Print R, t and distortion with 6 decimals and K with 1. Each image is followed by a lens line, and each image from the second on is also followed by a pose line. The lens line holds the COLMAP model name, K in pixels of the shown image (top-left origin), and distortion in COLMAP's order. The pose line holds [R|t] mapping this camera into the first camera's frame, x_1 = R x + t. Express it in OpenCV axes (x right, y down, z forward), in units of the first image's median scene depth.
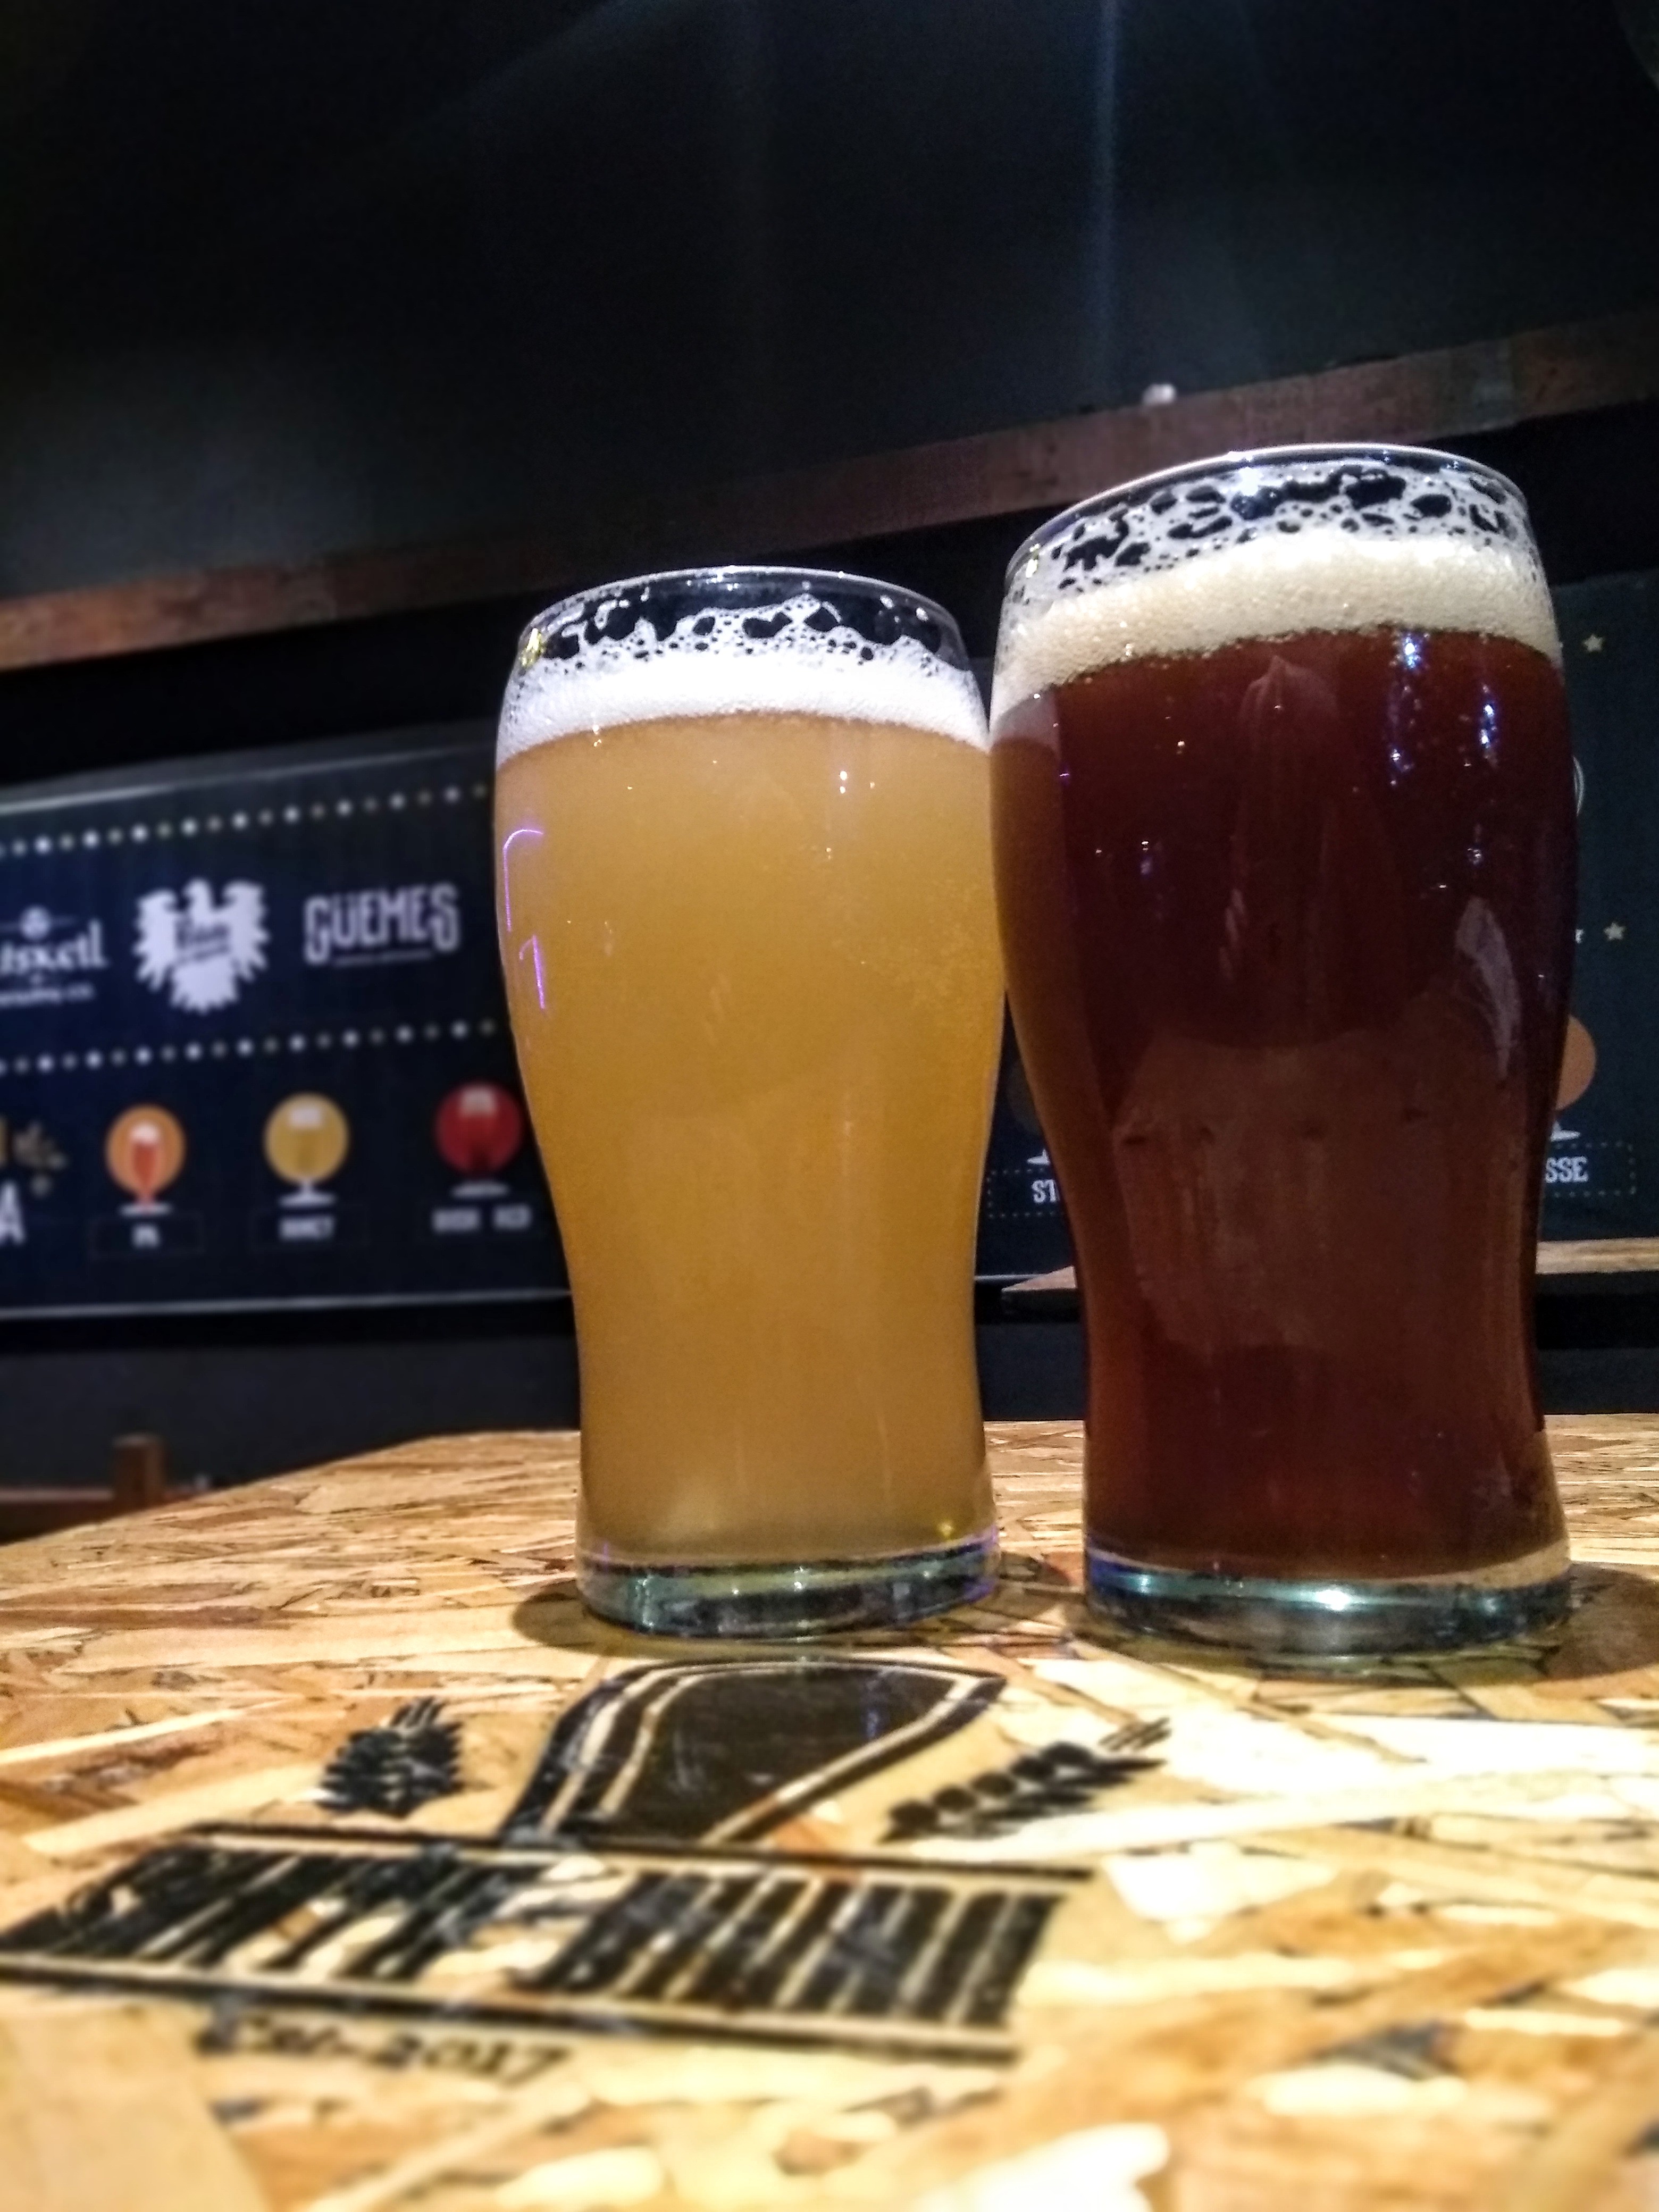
lens RADIAL K [[1763.2, 0, 871.5], [0, 1763.2, 1109.7], [0, 0, 1]] dist [0.079602, -0.129316]
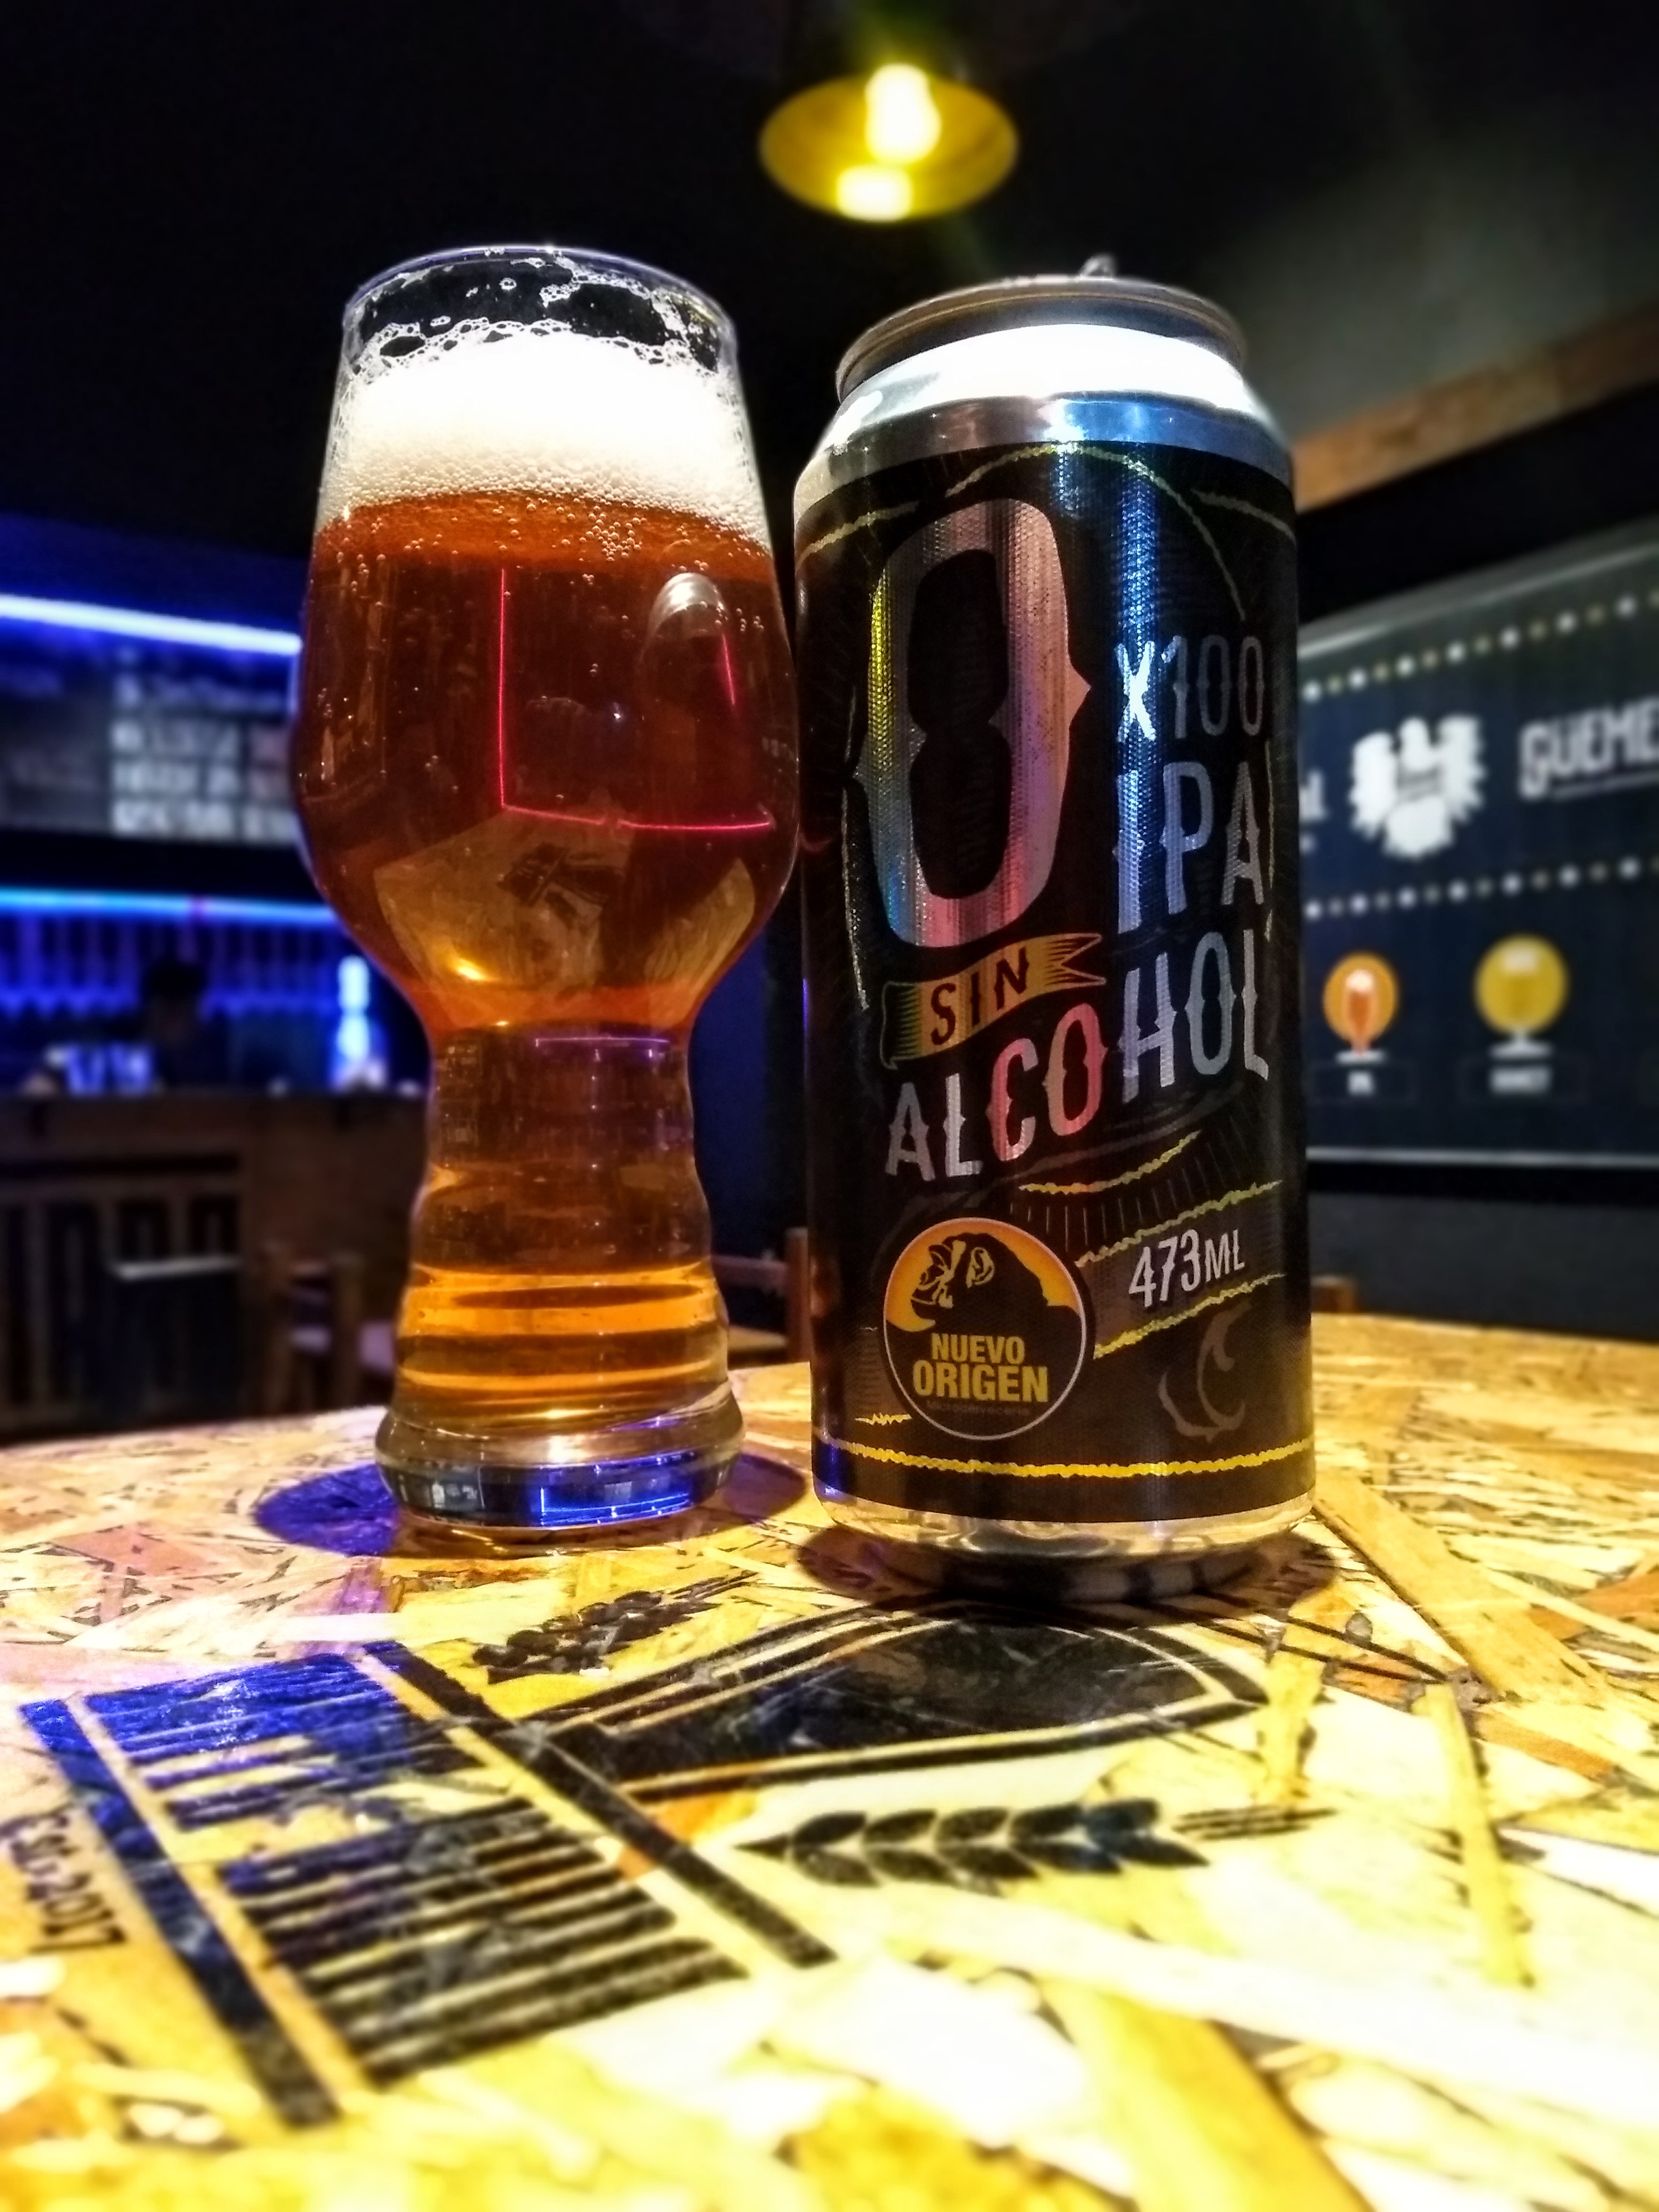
lens RADIAL K [[1806.6, 0, 829.5], [0, 1806.6, 1106.0], [0, 0, 1]] dist [0.046609, -0.069396]
pose [[0.752519, 0.035117, -0.657634, 0.466169], [0.019855, 0.996914, 0.075954, -0.003827], [0.658271, -0.070214, 0.749499, 0.317236]]
